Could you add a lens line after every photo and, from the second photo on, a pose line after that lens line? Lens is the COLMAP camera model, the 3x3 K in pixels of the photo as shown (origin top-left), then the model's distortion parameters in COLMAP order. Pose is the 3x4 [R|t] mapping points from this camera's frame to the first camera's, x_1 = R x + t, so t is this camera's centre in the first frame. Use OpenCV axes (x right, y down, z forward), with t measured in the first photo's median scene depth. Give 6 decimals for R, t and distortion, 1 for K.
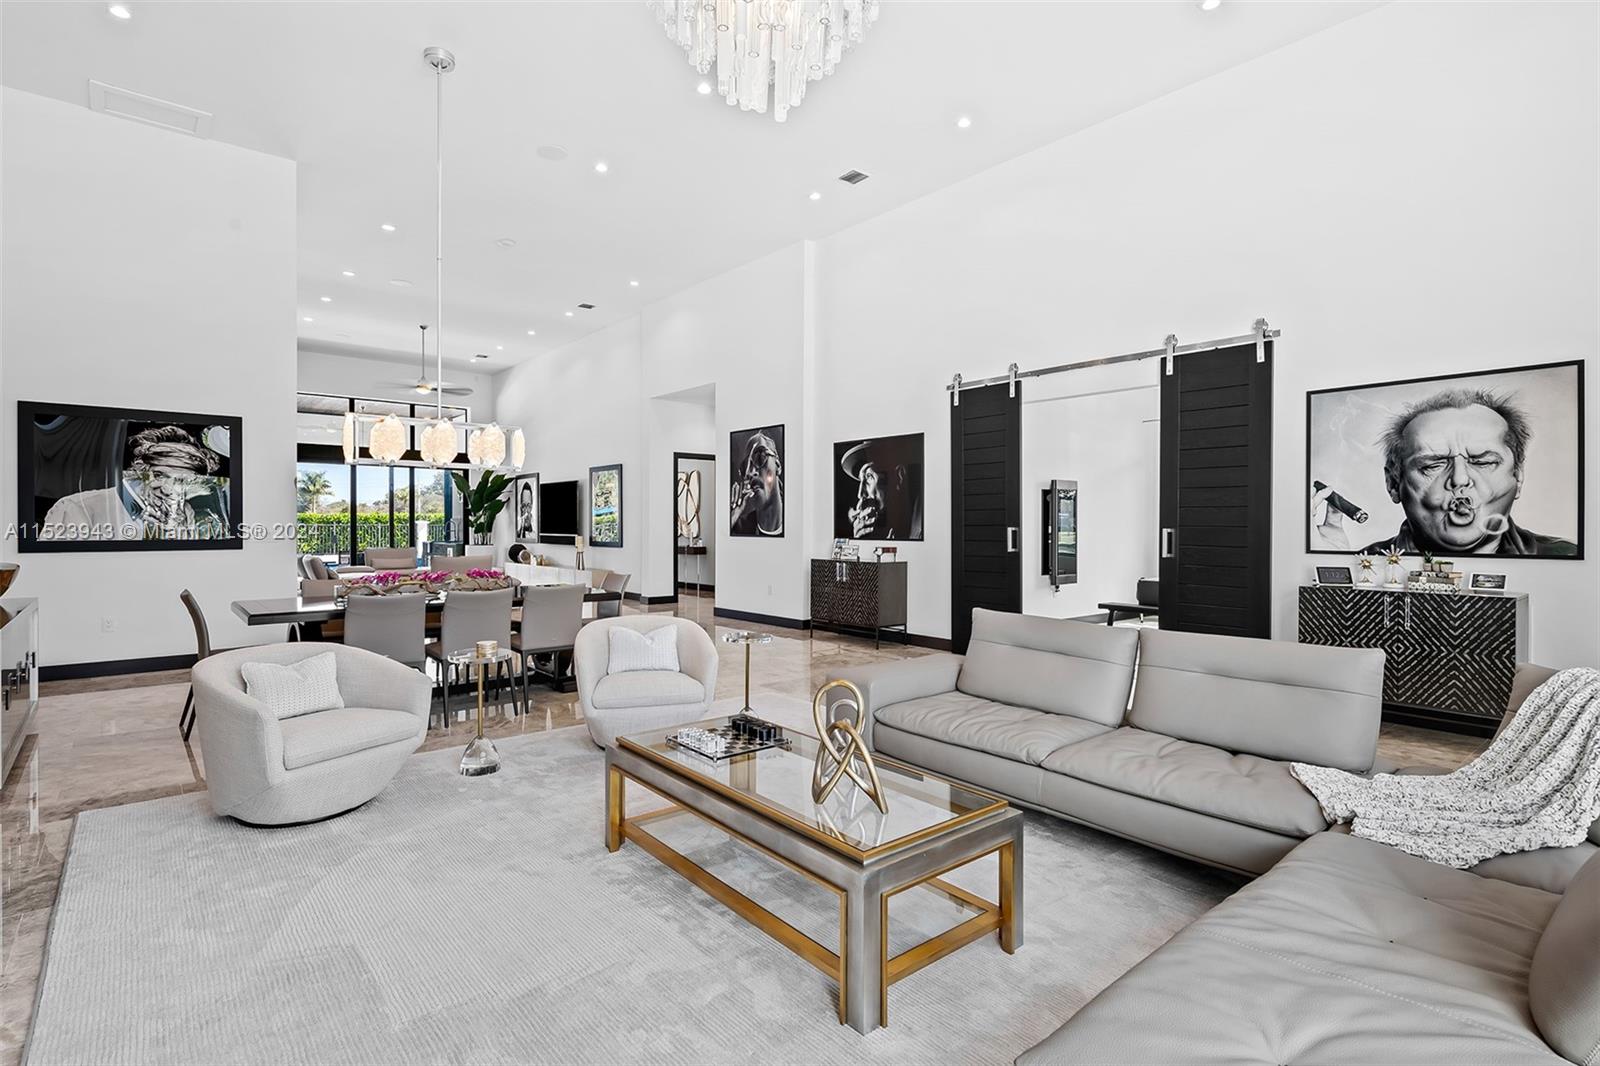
lens RADIAL K [[794.6, 0, 800.7], [0, 794.6, 528.0], [0, 0, 1]] dist [0.001860, -0.000951]
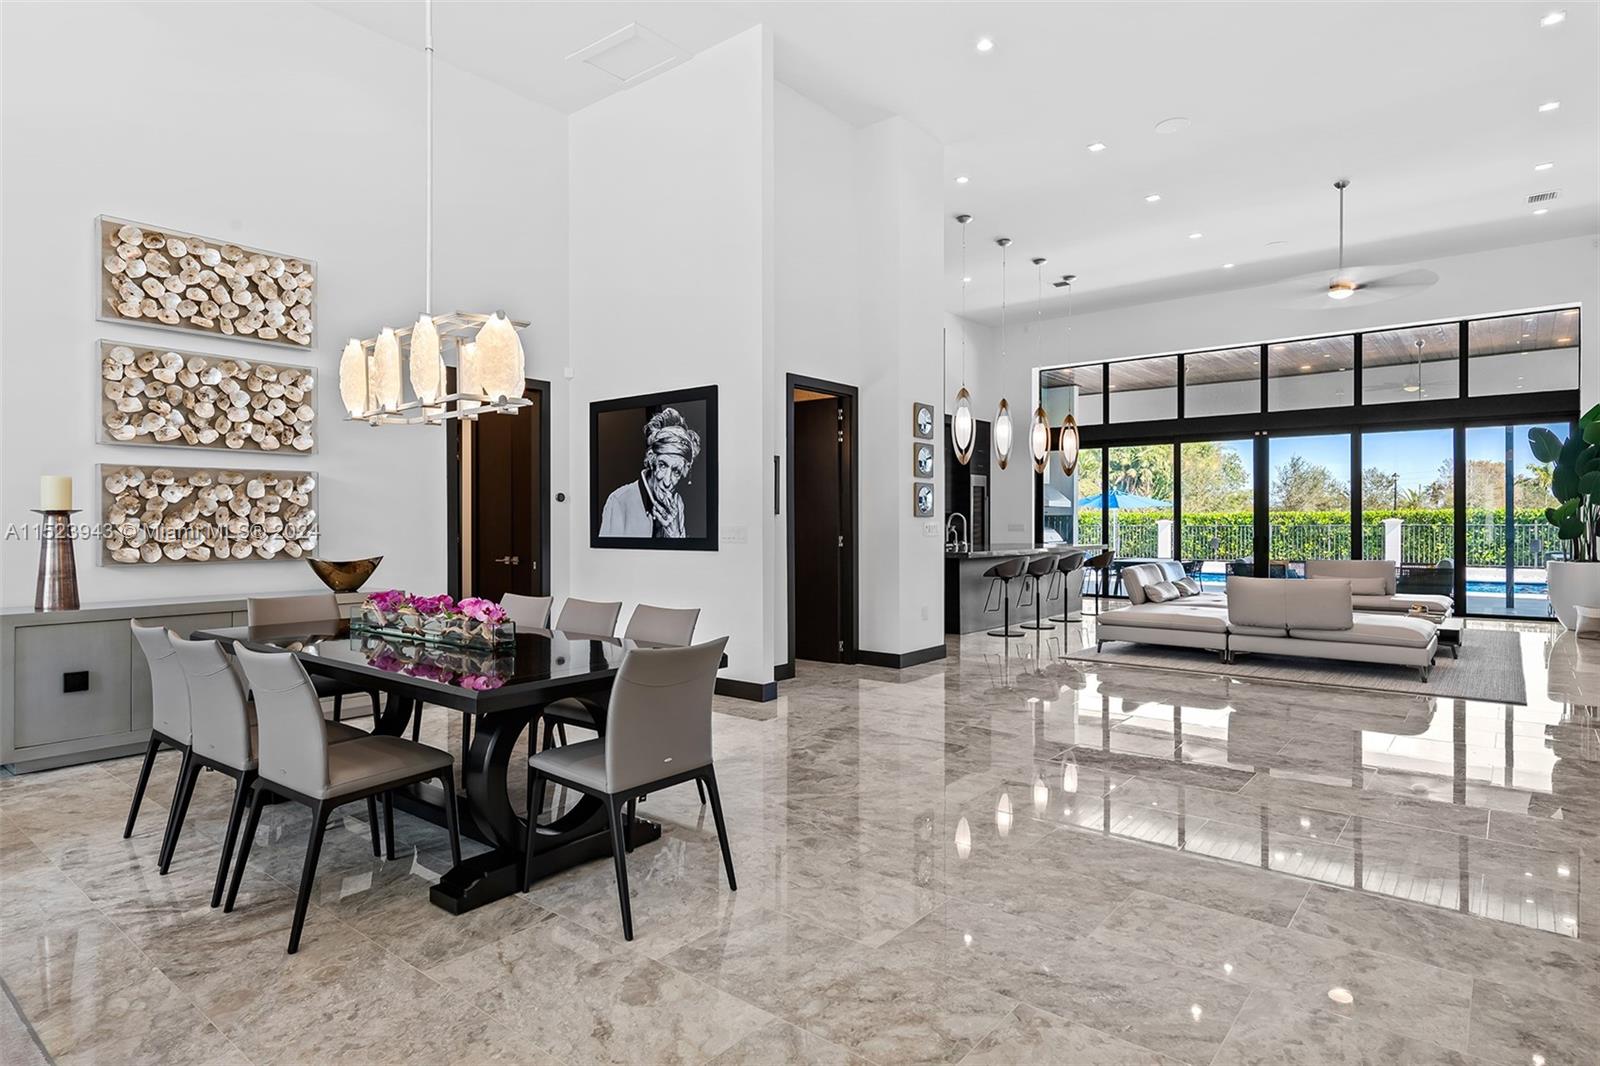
lens RADIAL K [[877.8, 0, 796.7], [0, 877.8, 524.4], [0, 0, 1]] dist [0.005607, 0.000002]
pose [[0.182508, -0.003274, -0.983199, 0.115936], [-0.002846, 0.999989, -0.003859, 0.001708], [0.983200, 0.003502, 0.182497, 0.634872]]
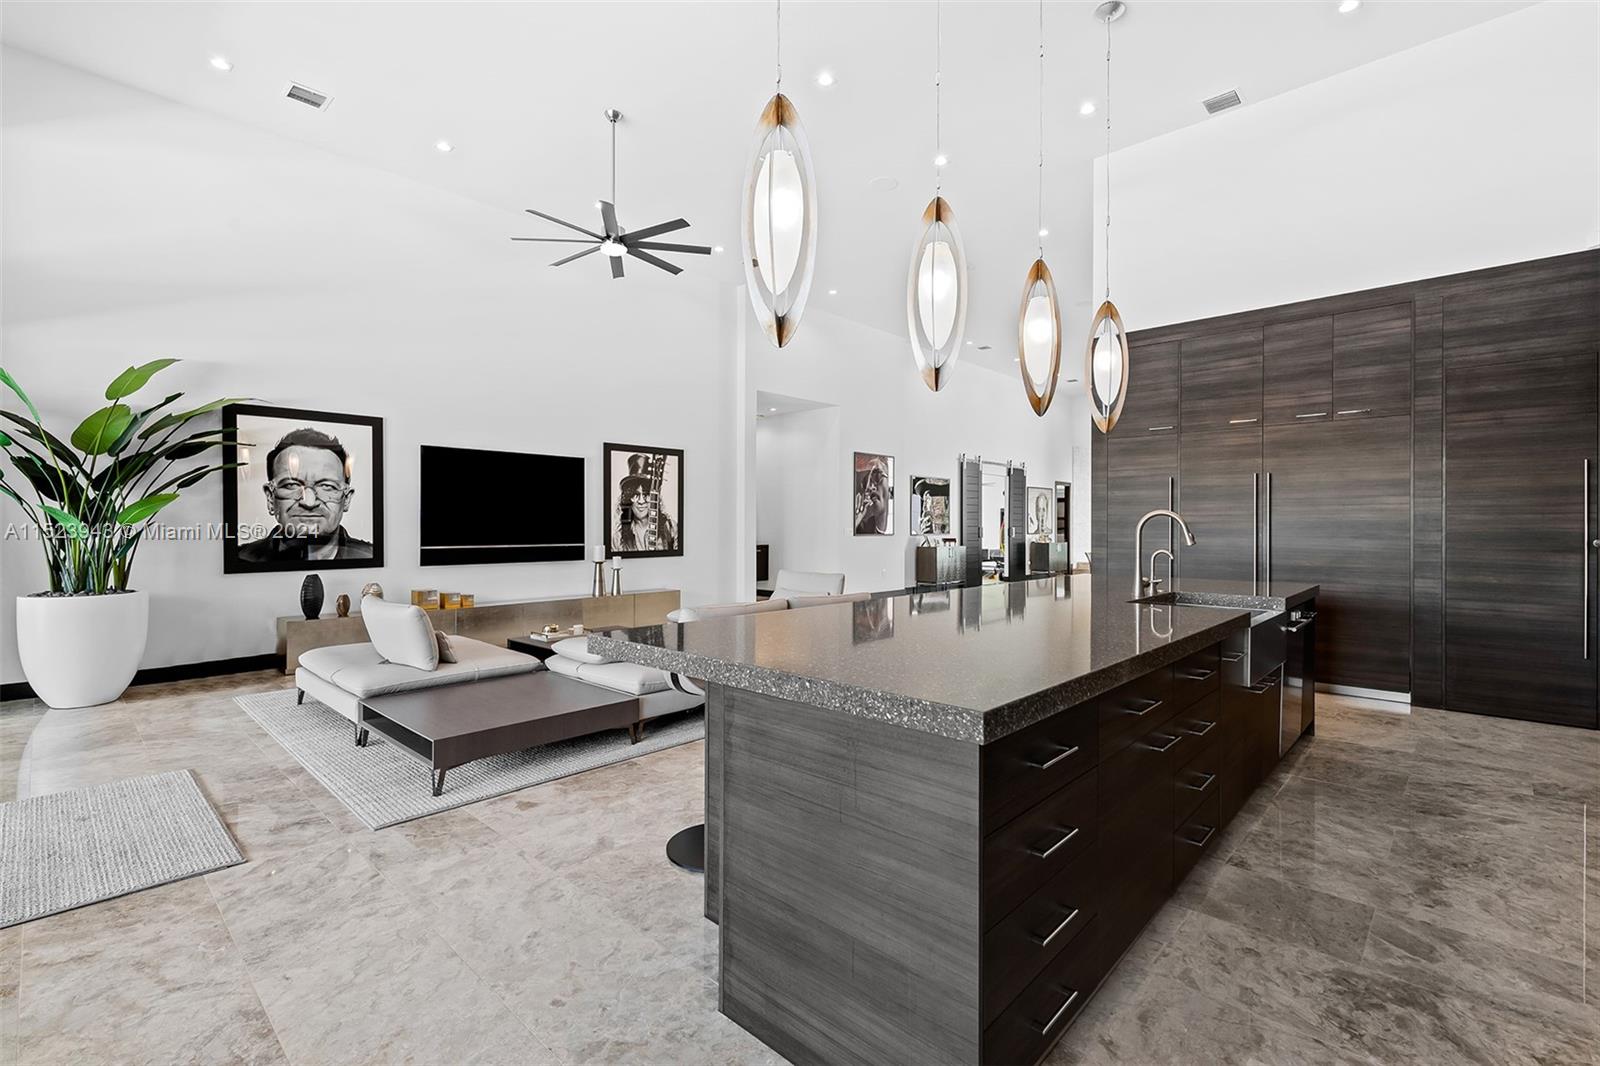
lens RADIAL K [[705.5, 0, 800.0], [0, 705.5, 533.0], [0, 0, 1]] dist [0.000181, 0.000000]
pose [[-0.113084, 0.001632, 0.993584, -1.181933], [0.016694, 0.999861, 0.000257, 0.004120], [-0.993445, 0.016616, -0.113095, 1.219979]]
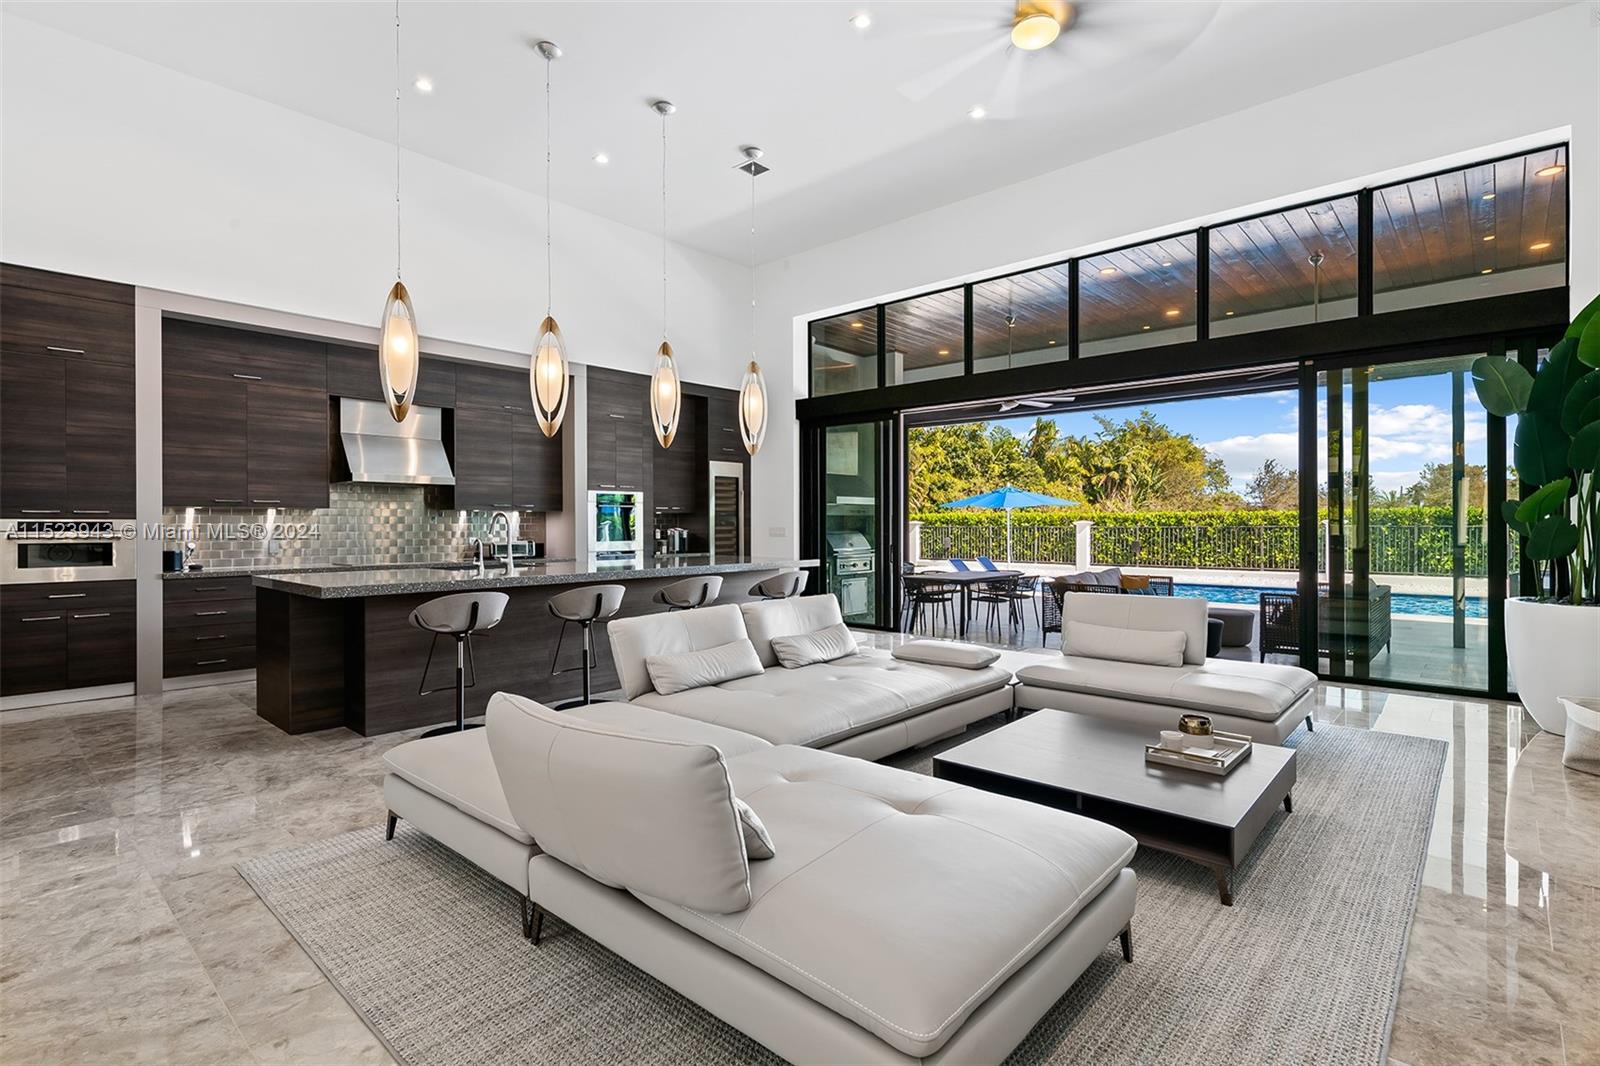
lens RADIAL K [[763.9, 0, 801.7], [0, 763.9, 528.8], [0, 0, 1]] dist [0.003439, -0.001022]
pose [[0.131158, 0.001857, -0.991360, -0.293466], [-0.001266, 0.999998, 0.001706, -0.005117], [0.991361, 0.001032, 0.131160, 1.150685]]
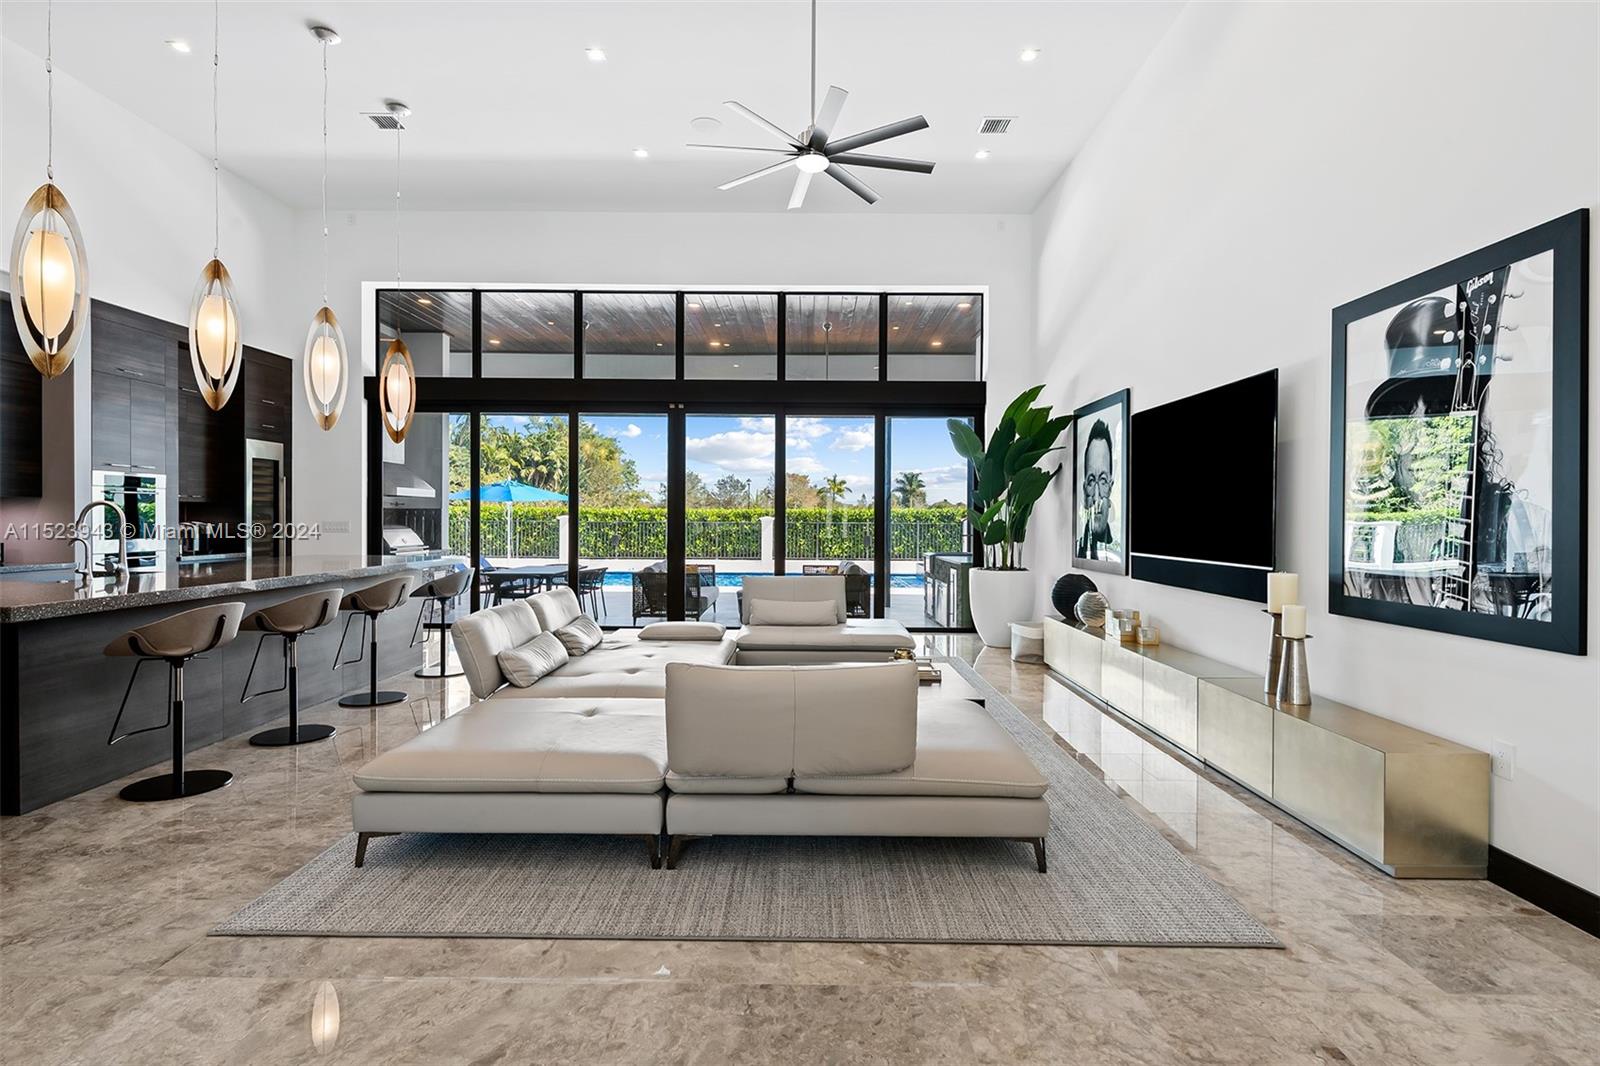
lens RADIAL K [[794.6, 0, 800.7], [0, 794.6, 528.0], [0, 0, 1]] dist [0.001860, -0.000951]
pose [[0.757778, 0.009260, -0.652447, -0.306287], [-0.007739, 0.999957, 0.005203, -0.006510], [0.652467, 0.001106, 0.757817, 0.931546]]
